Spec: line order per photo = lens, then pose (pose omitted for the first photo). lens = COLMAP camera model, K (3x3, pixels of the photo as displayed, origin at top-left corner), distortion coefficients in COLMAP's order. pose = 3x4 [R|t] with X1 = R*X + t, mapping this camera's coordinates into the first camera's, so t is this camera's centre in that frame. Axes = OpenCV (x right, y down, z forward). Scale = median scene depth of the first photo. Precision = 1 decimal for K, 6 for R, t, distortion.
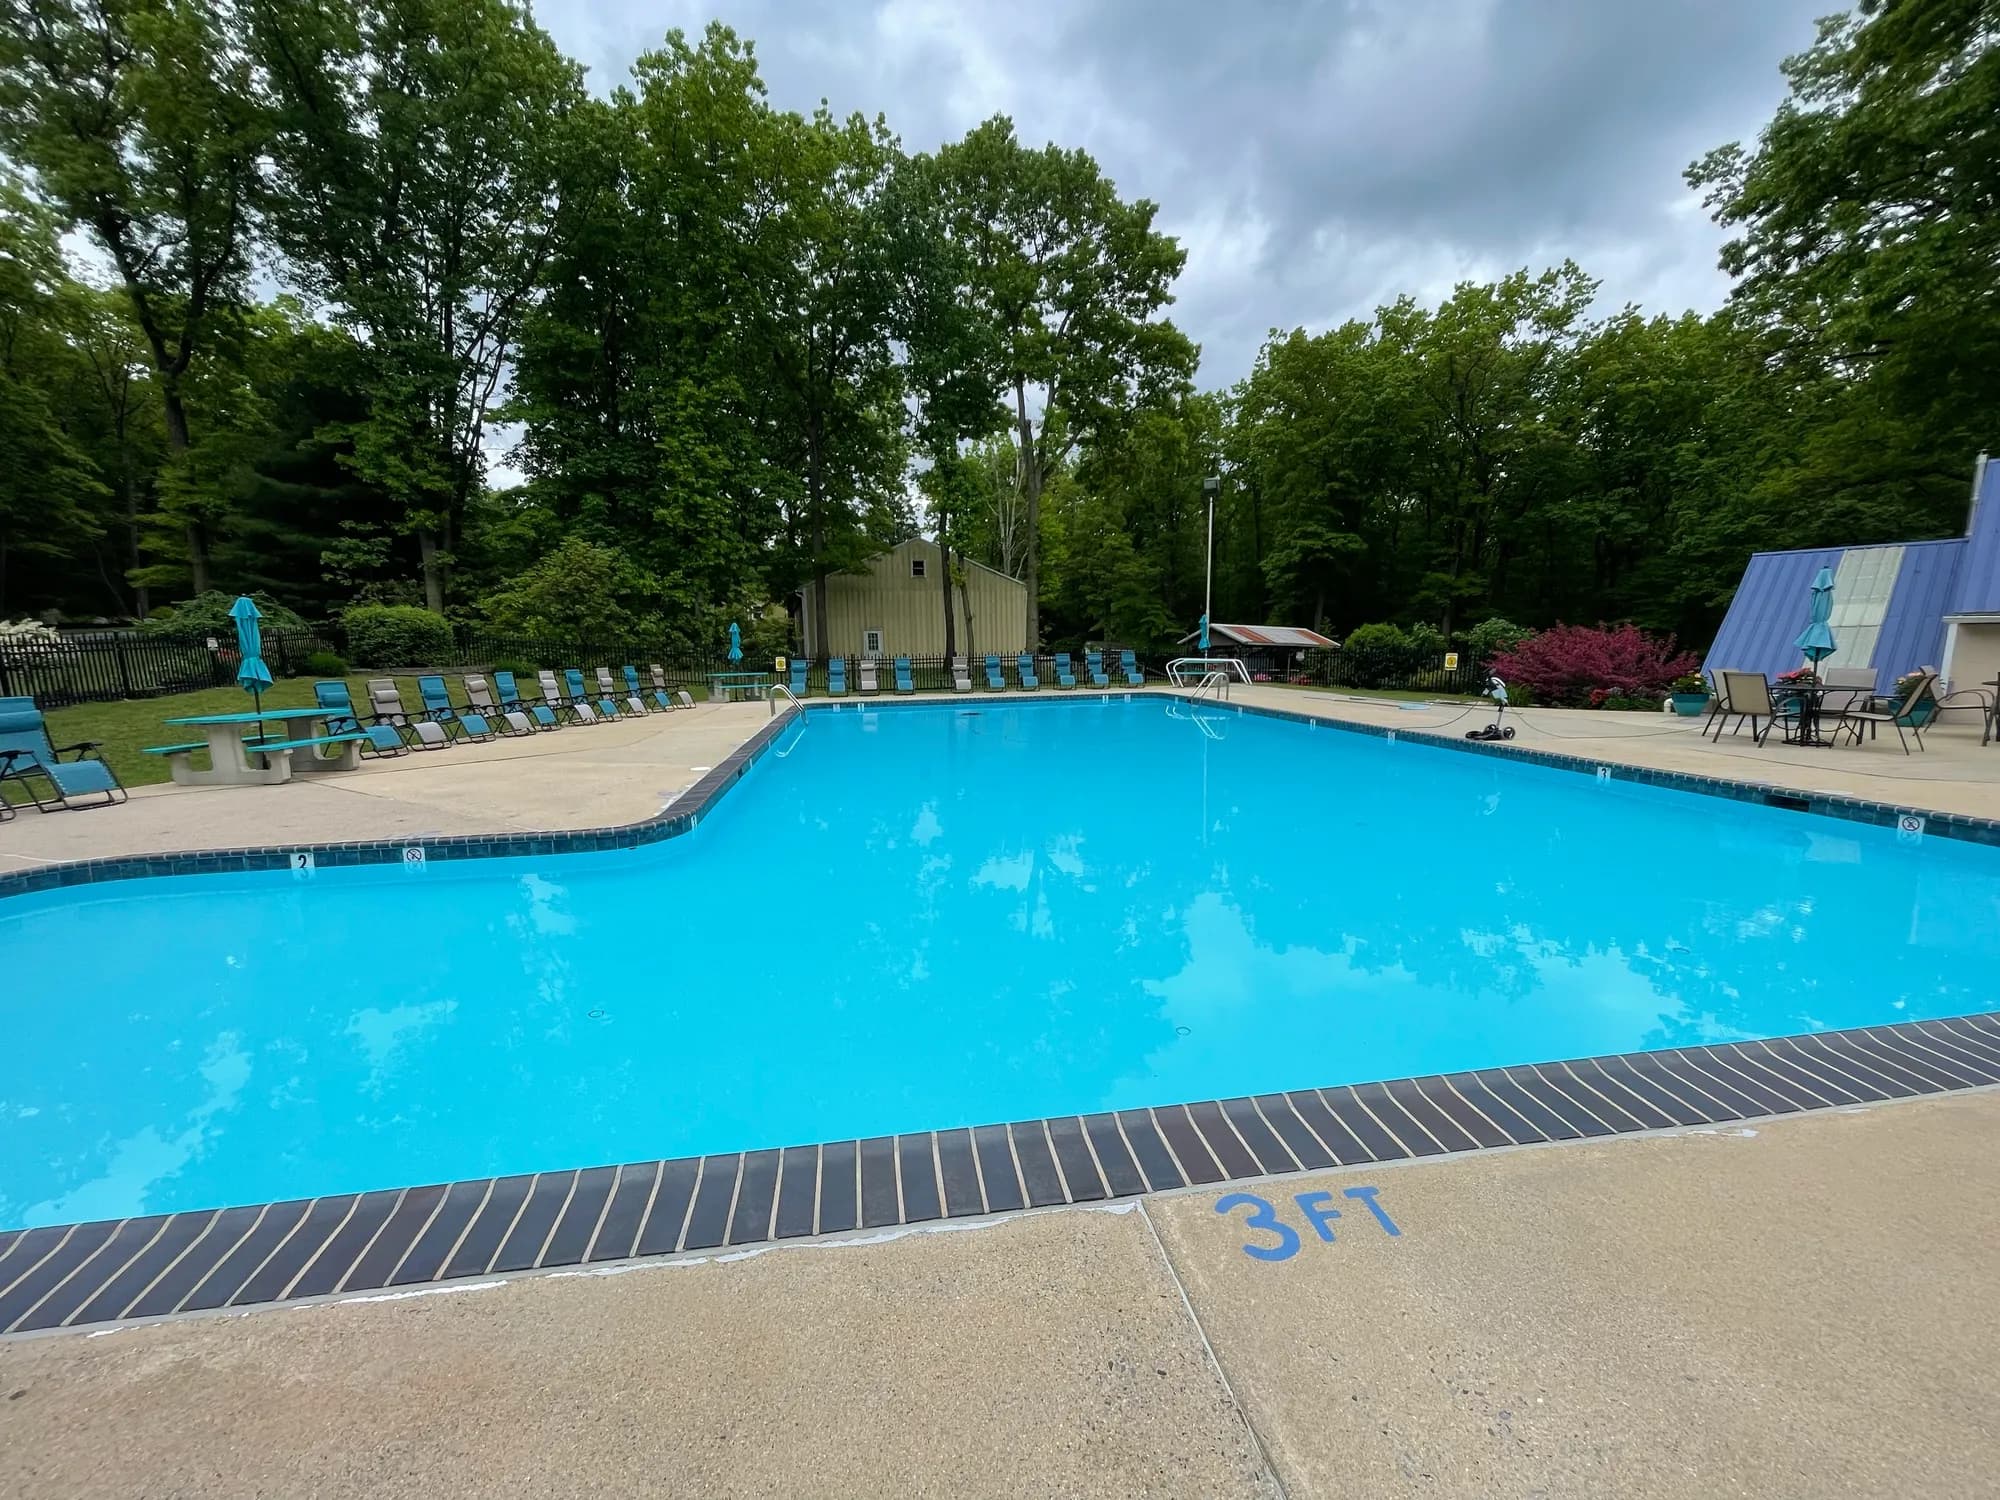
lens RADIAL K [[806.7, 0, 1000.9], [0, 806.7, 761.9], [0, 0, 1]] dist [-0.004144, -0.000222]
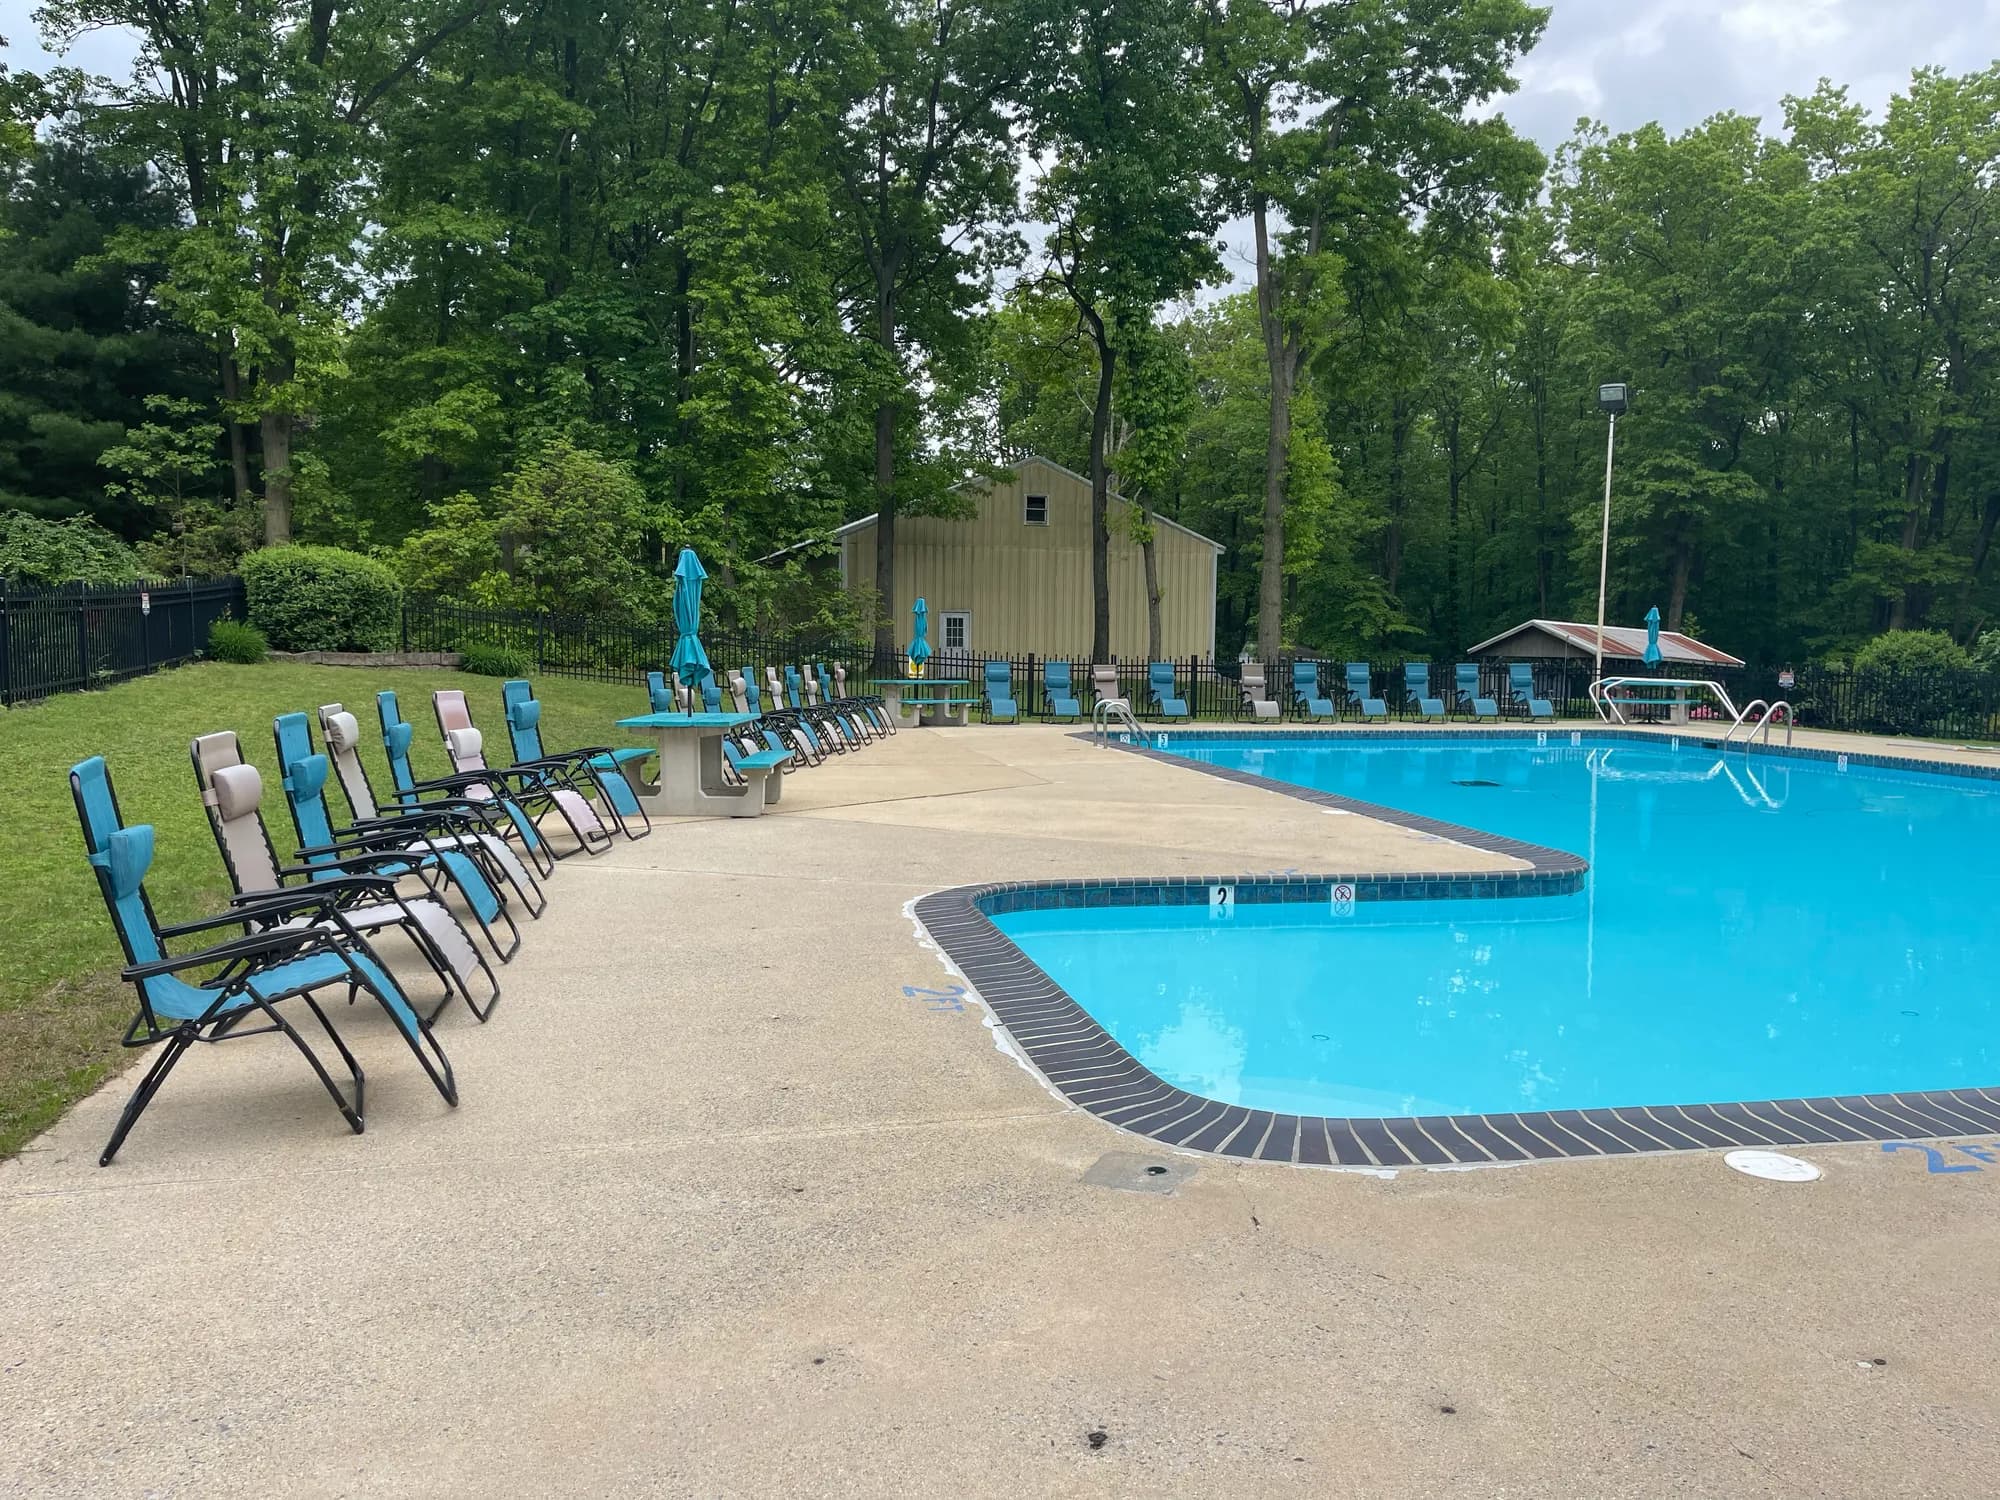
lens RADIAL K [[1500.4, 0, 1002.1], [0, 1500.4, 769.4], [0, 0, 1]] dist [0.076779, -0.104269]
pose [[0.998689, 0.028560, 0.042469, -0.234089], [-0.026001, 0.997882, -0.059631, 0.018598], [-0.044082, 0.058449, 0.997317, -0.103768]]
